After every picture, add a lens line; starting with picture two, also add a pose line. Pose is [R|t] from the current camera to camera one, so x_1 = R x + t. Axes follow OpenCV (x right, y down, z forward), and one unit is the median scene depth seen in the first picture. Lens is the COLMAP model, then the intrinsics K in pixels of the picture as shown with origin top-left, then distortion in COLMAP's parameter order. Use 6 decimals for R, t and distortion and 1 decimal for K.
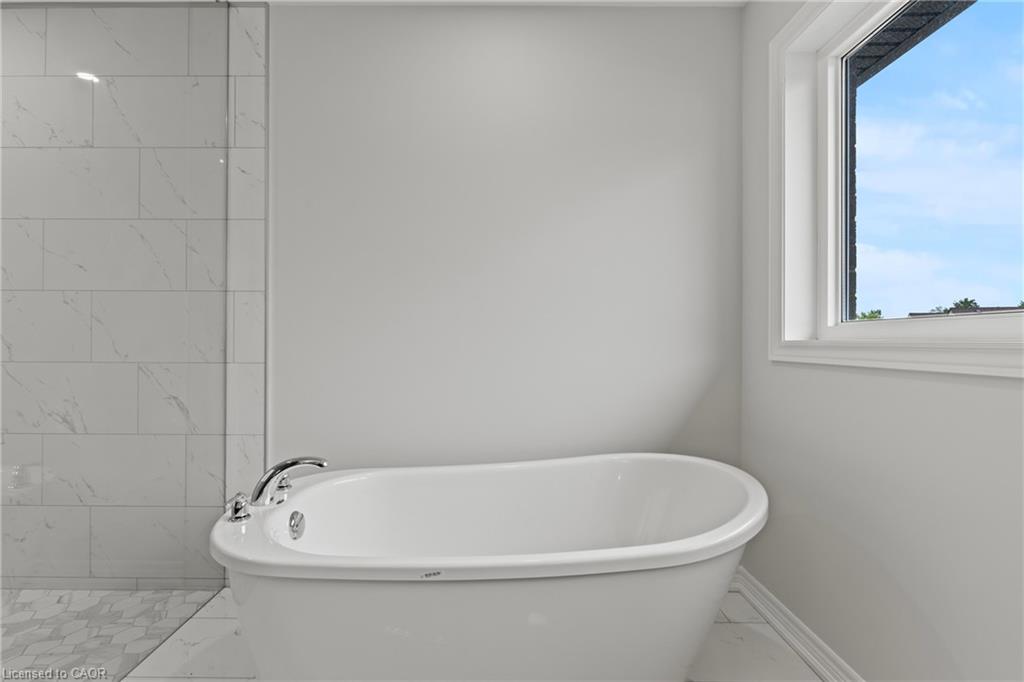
lens RADIAL K [[463.1, 0, 500.8], [0, 463.1, 340.9], [0, 0, 1]] dist [-0.001385, -0.000236]
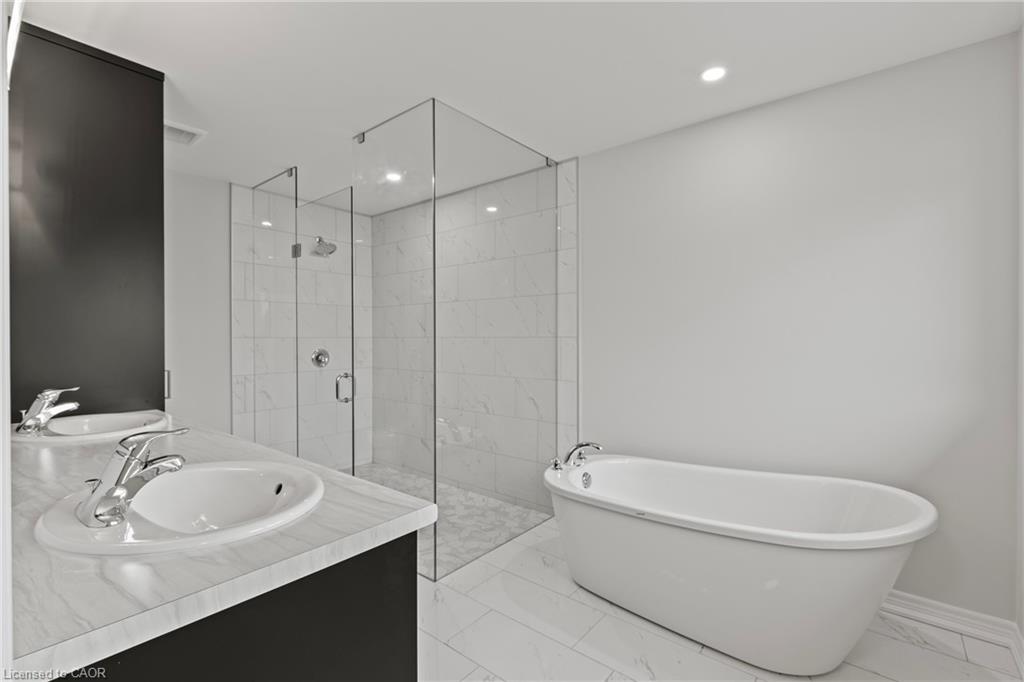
lens RADIAL K [[463.1, 0, 500.8], [0, 463.1, 340.9], [0, 0, 1]] dist [-0.001385, -0.000236]
pose [[0.765483, -0.001196, -0.643455, 0.352831], [0.006226, 0.999965, 0.005548, -0.113952], [0.643426, -0.008253, 0.765464, -0.439565]]
